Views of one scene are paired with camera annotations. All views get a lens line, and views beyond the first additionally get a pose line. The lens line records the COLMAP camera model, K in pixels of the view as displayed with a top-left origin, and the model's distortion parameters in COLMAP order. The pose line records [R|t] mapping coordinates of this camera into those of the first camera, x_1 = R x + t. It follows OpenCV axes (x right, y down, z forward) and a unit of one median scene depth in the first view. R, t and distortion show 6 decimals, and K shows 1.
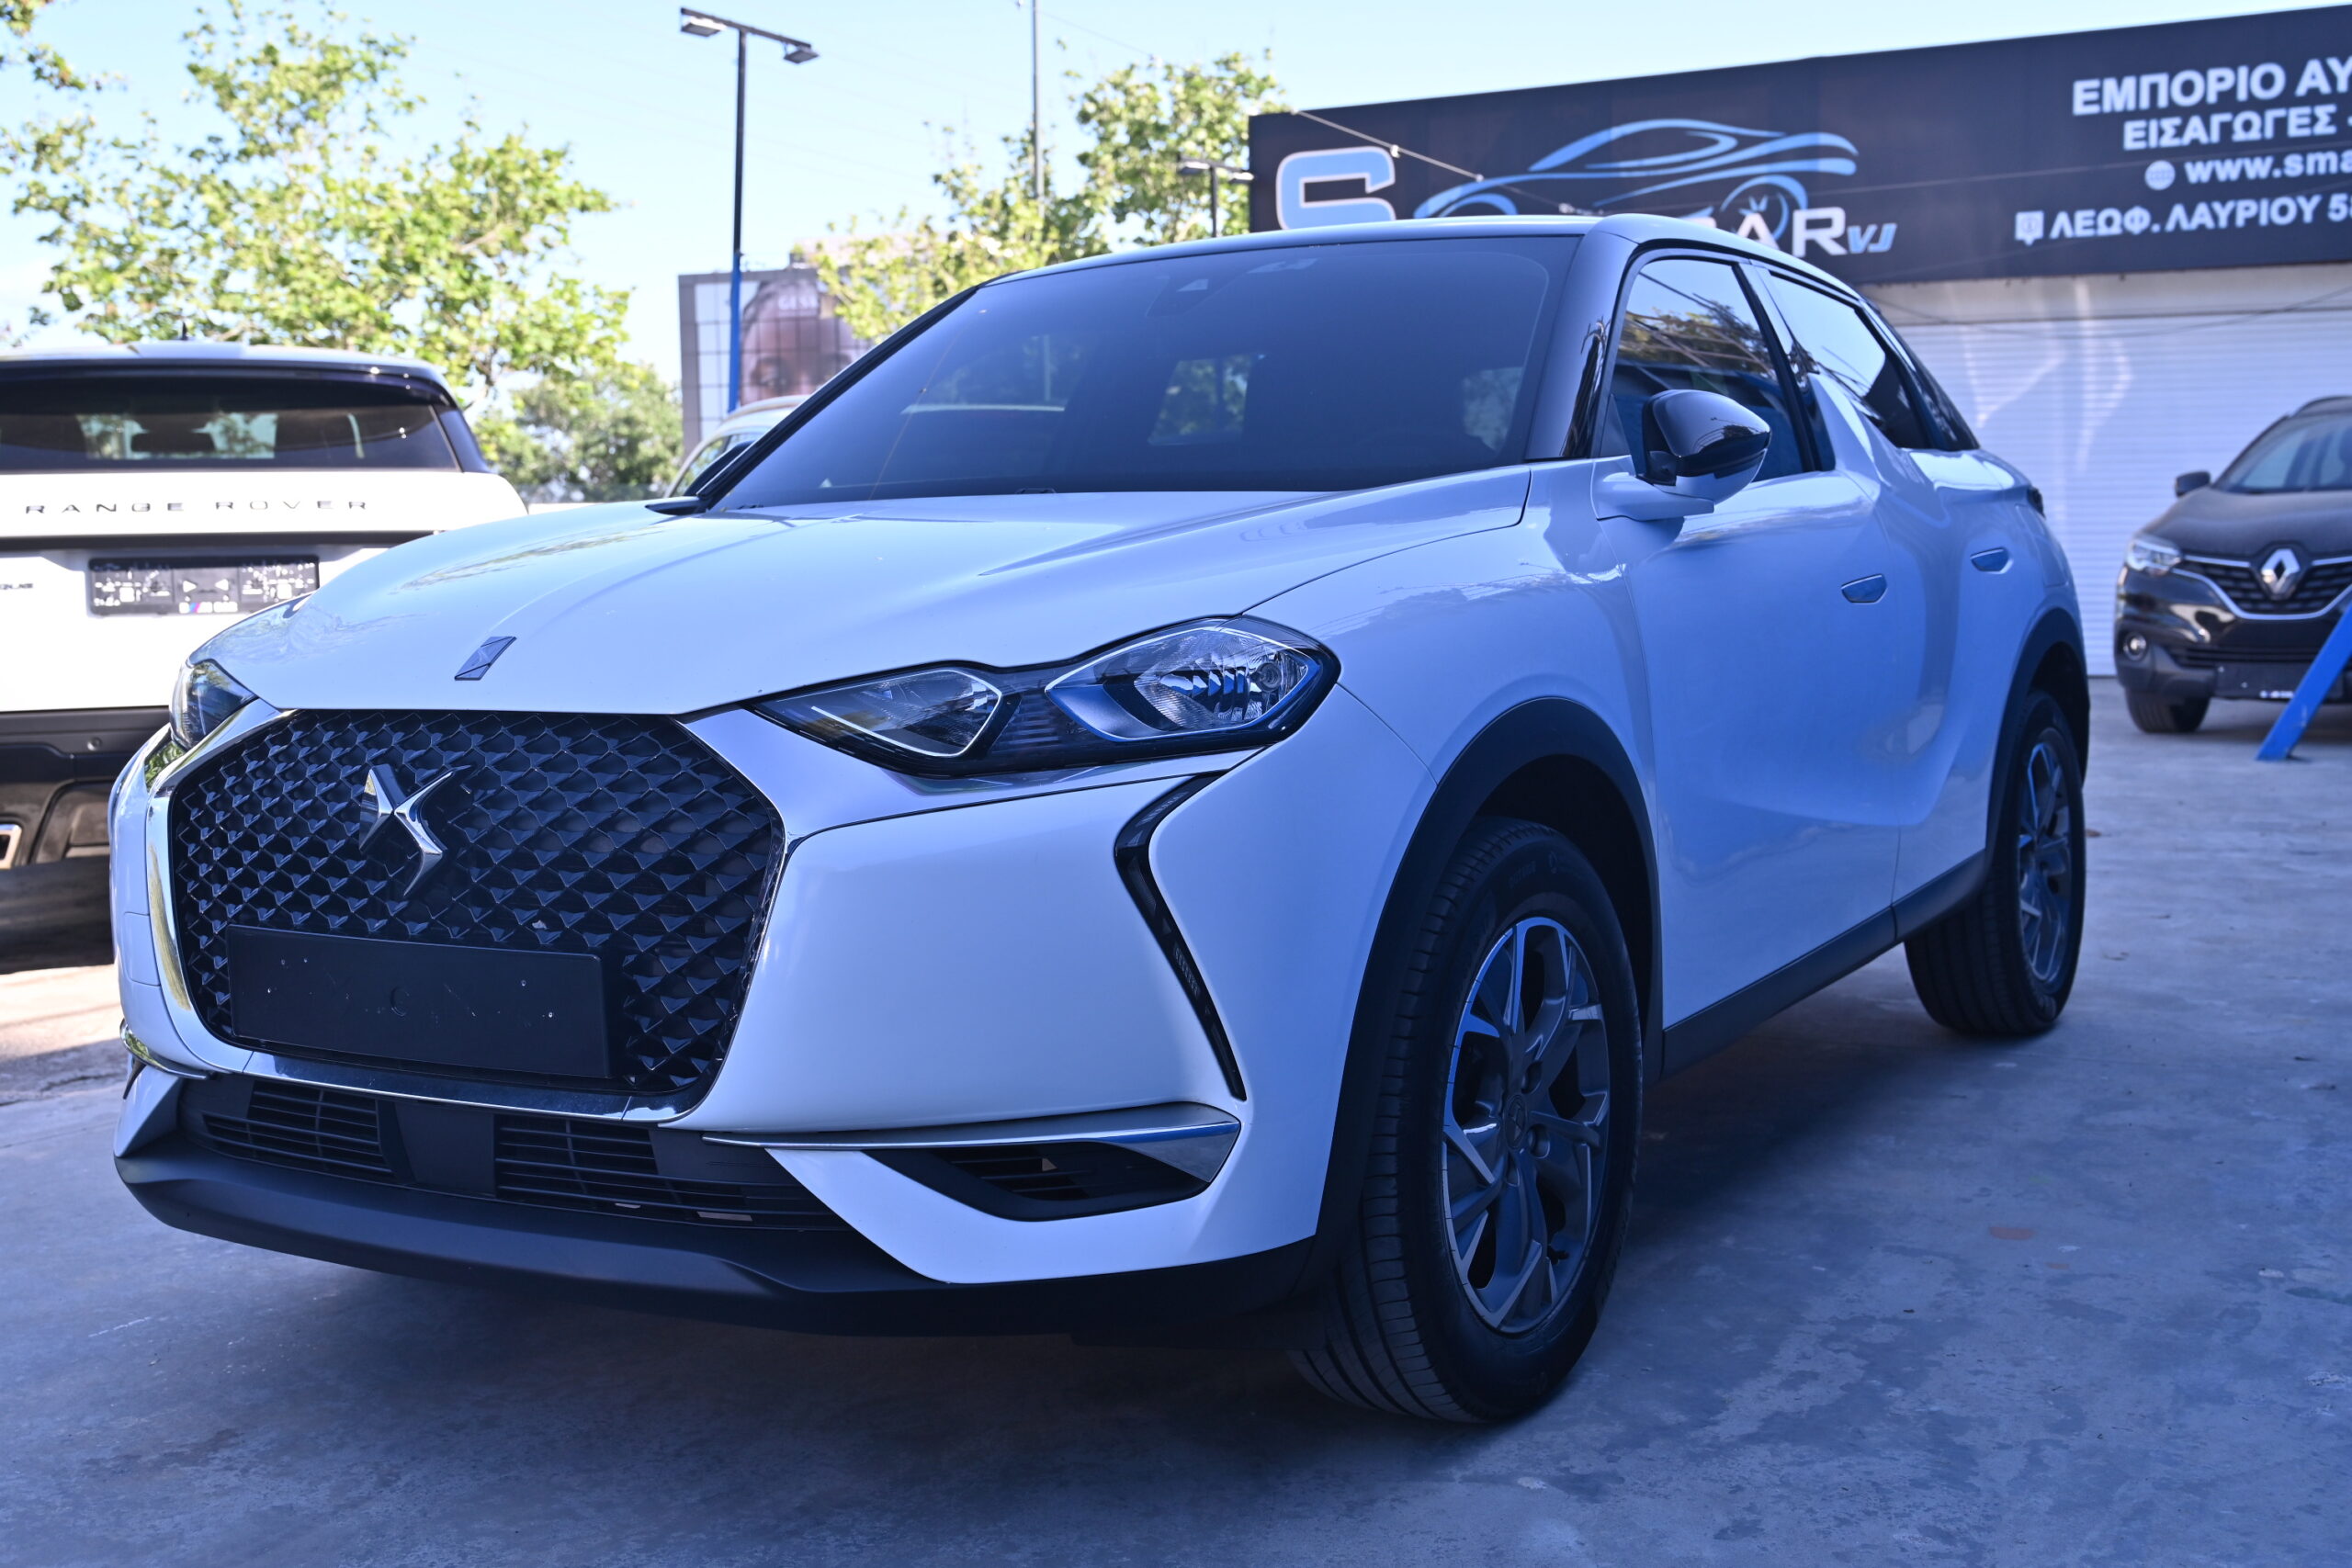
lens RADIAL K [[2610.3, 0, 1178.7], [0, 2610.3, 788.5], [0, 0, 1]] dist [0.016585, 0.000000]
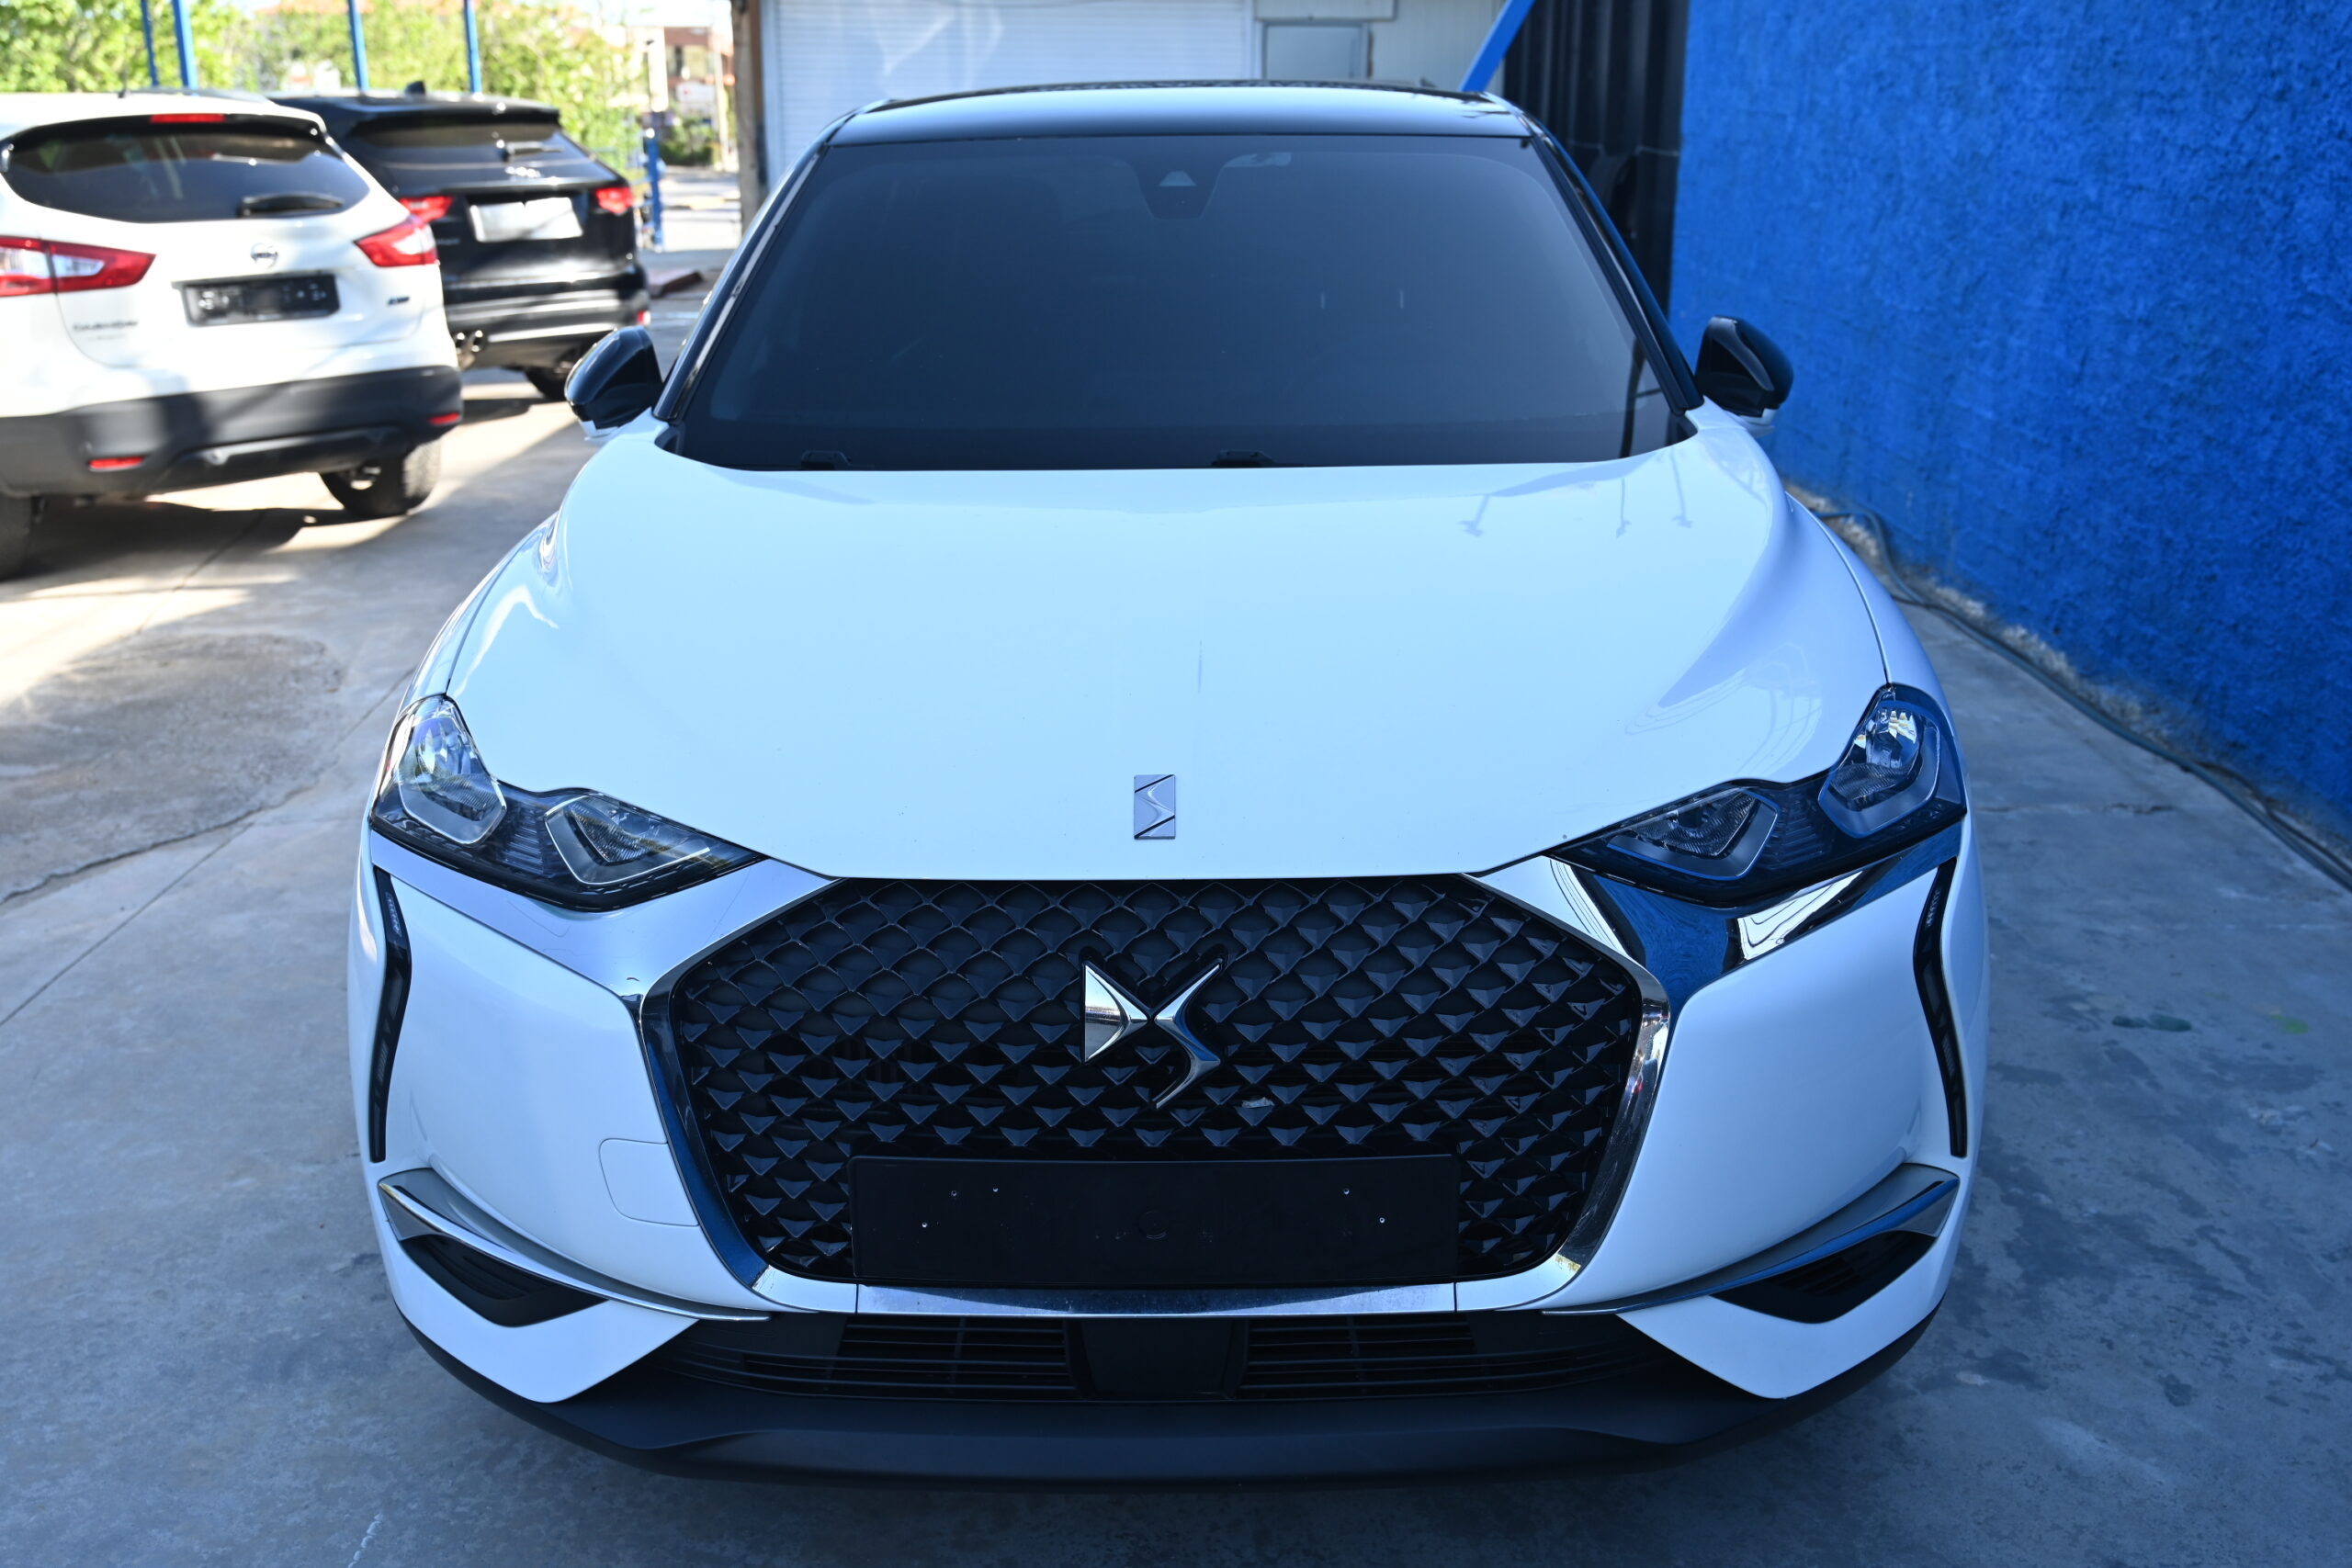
lens RADIAL K [[2243.9, 0, 1171.2], [0, 2243.9, 786.1], [0, 0, 1]] dist [-0.006372, 0.000000]
pose [[0.869852, -0.133740, 0.474838, -0.255707], [0.040947, 0.978802, 0.200673, -0.085641], [-0.491610, -0.155113, 0.856889, 0.156123]]
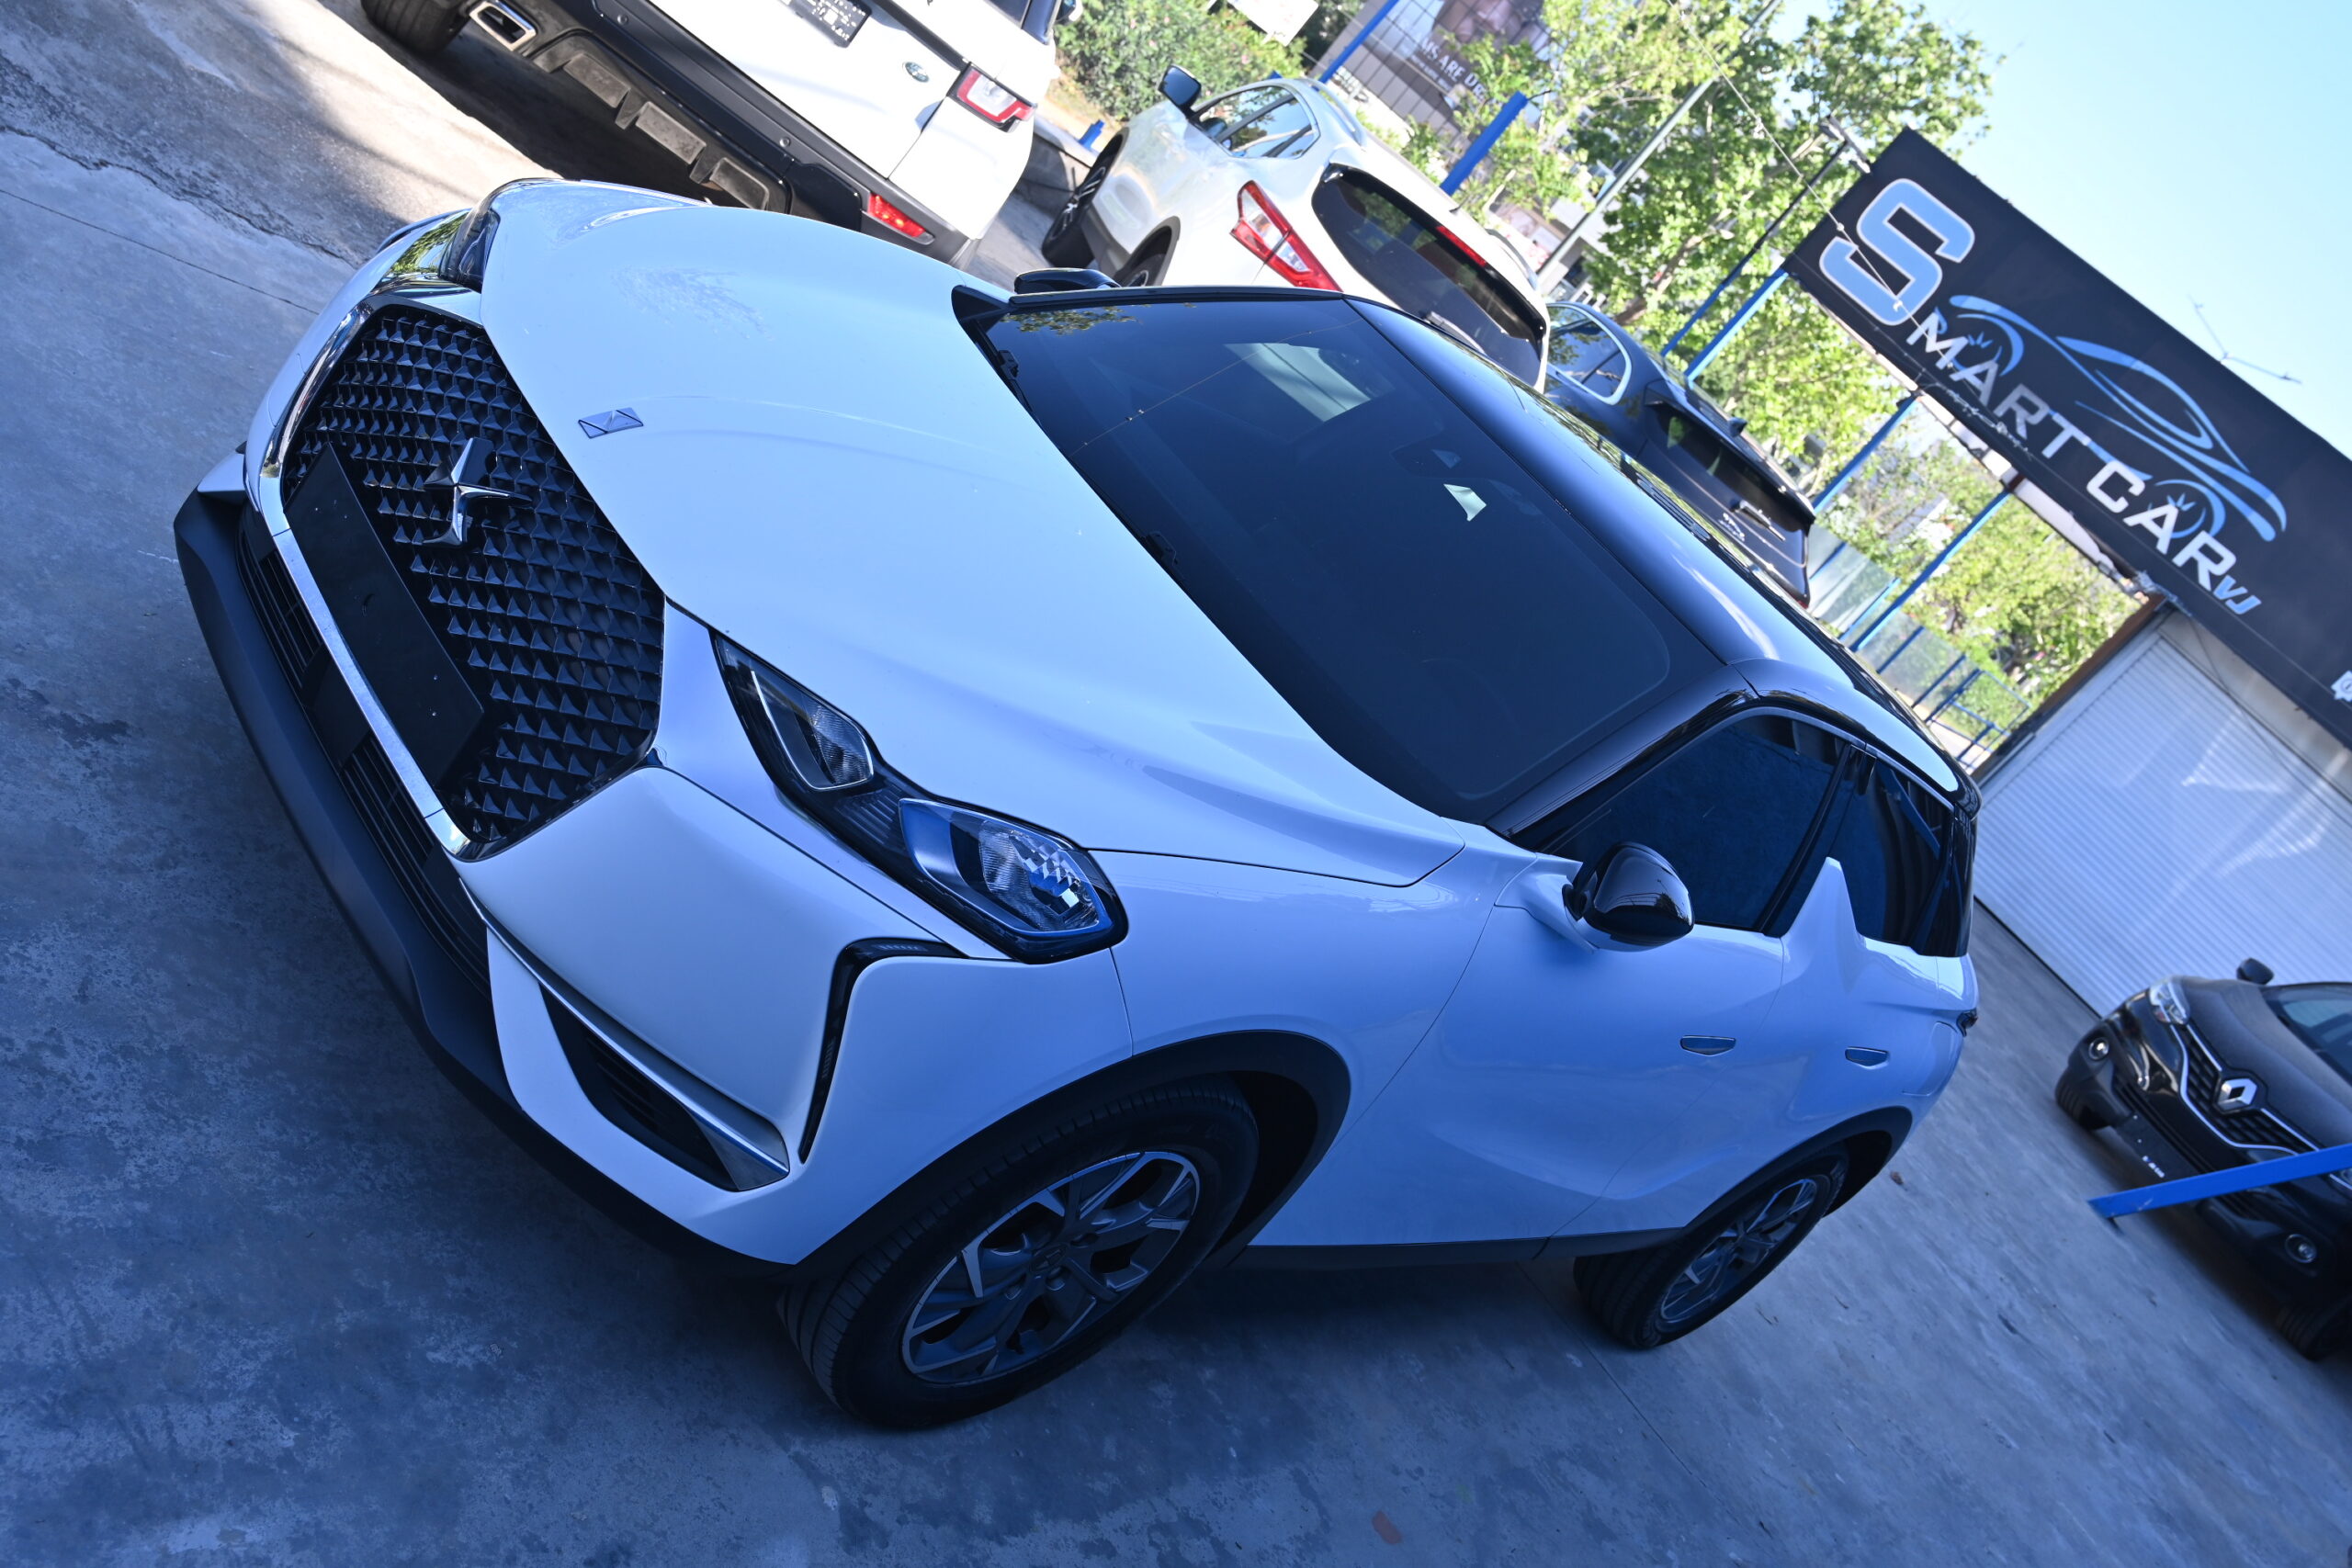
lens RADIAL K [[2205.9, 0, 1176.8], [0, 2205.9, 778.1], [0, 0, 1]] dist [0.003923, 0.000000]
pose [[0.738389, 0.673968, -0.023436, 0.021863], [-0.657459, 0.727168, 0.197419, -0.124681], [0.150095, -0.130364, 0.980039, 0.020581]]
